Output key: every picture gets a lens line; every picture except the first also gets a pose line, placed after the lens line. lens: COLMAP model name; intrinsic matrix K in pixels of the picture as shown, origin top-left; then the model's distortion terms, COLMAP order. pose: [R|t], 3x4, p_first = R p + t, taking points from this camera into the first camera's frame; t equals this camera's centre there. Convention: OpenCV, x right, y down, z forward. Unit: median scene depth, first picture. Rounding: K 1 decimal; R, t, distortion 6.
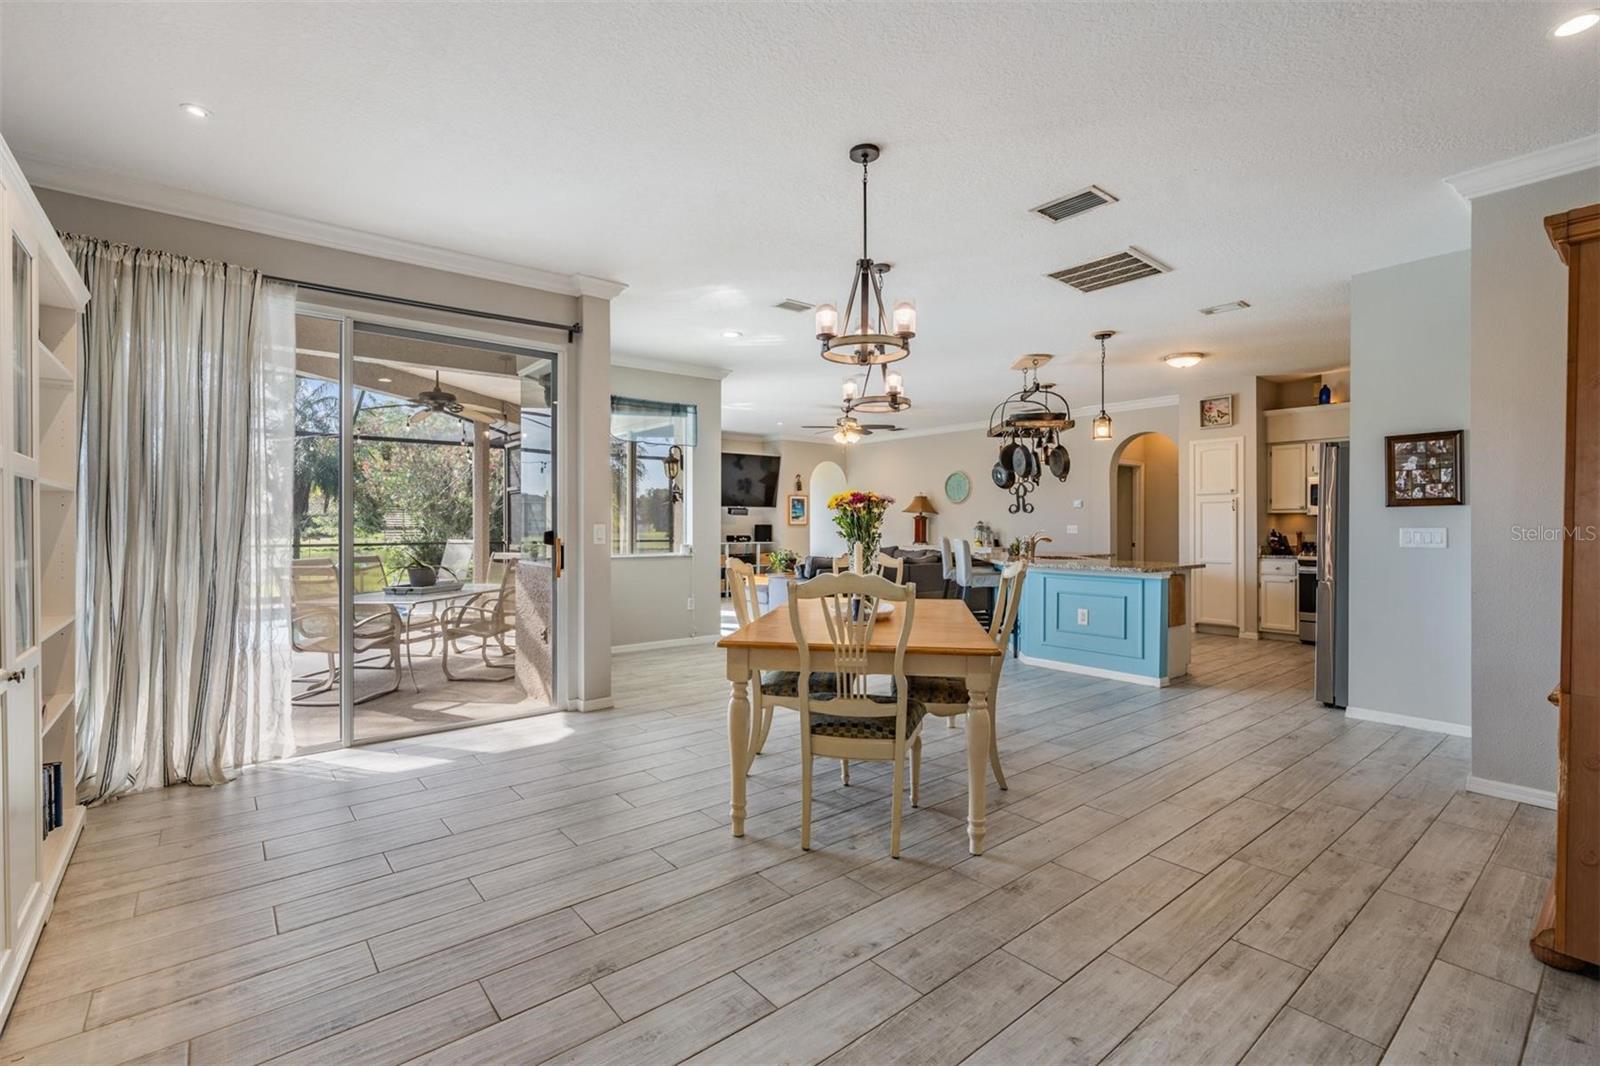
lens RADIAL K [[716.5, 0, 788.4], [0, 716.5, 528.0], [0, 0, 1]] dist [-0.000936, -0.000398]
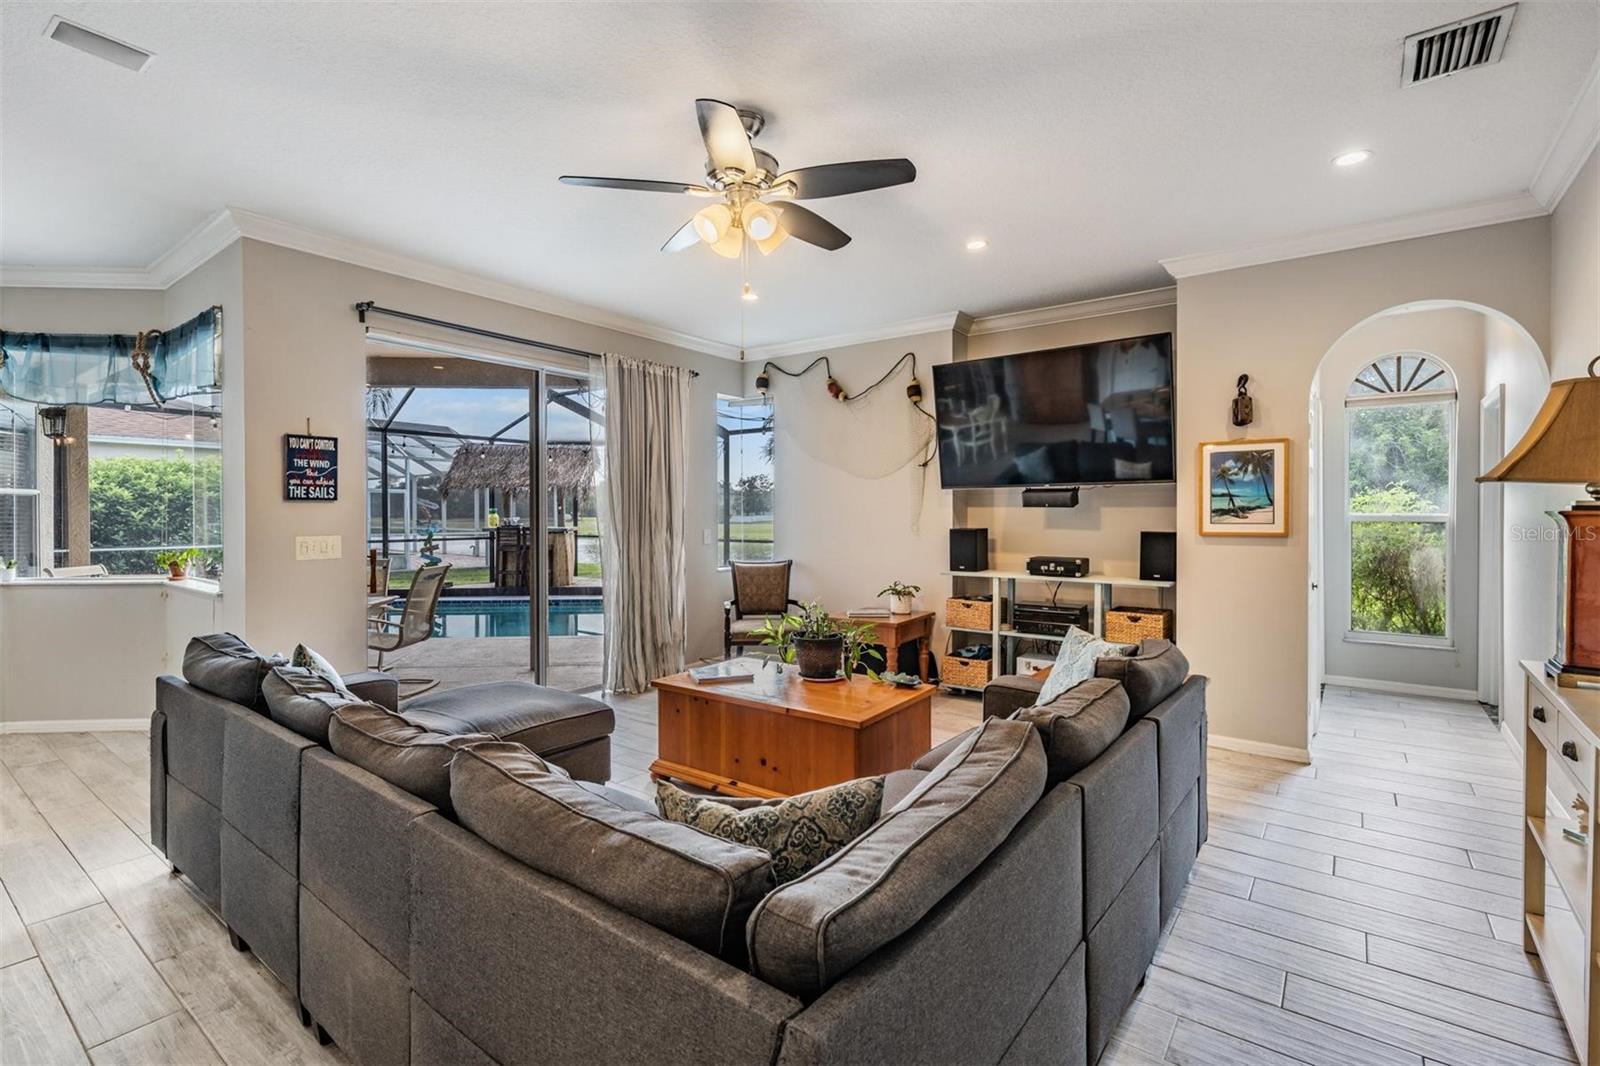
lens RADIAL K [[739.2, 0, 798.1], [0, 739.2, 528.6], [0, 0, 1]] dist [0.001510, -0.000138]
pose [[0.236564, 0.018886, -0.971432, 0.459807], [-0.003949, 0.999821, 0.018476, -0.020446], [0.971608, -0.000535, 0.236596, 1.198545]]
